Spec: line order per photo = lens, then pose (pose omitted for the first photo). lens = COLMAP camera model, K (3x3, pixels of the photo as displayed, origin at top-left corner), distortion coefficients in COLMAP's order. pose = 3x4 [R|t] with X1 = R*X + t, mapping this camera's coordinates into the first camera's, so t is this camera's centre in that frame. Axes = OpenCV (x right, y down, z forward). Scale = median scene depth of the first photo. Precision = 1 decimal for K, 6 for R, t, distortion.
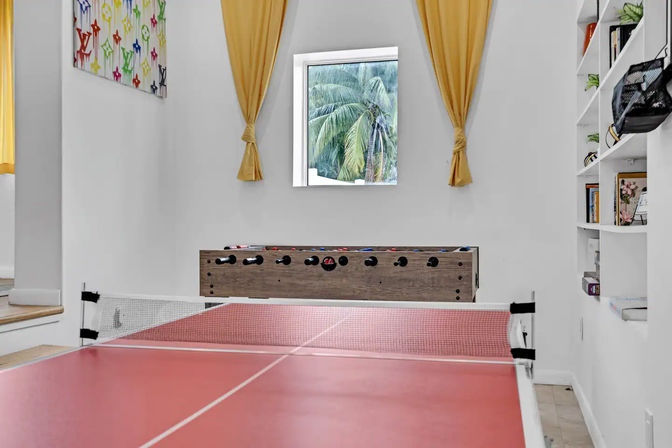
lens RADIAL K [[678.4, 0, 335.0], [0, 678.4, 224.3], [0, 0, 1]] dist [0.003354, 0.000000]
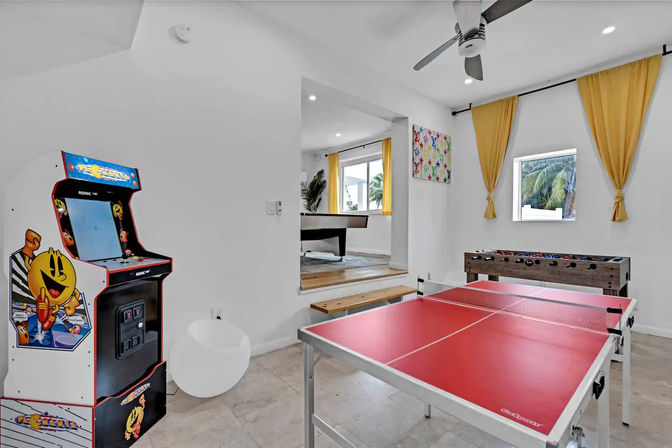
lens RADIAL K [[303.6, 0, 336.1], [0, 303.6, 227.5], [0, 0, 1]] dist [0.000315, -0.000104]
pose [[0.821320, 0.007928, -0.570413, 0.027521], [-0.005342, 0.999966, 0.006206, -0.042275], [0.570443, -0.002050, 0.821334, -0.092075]]
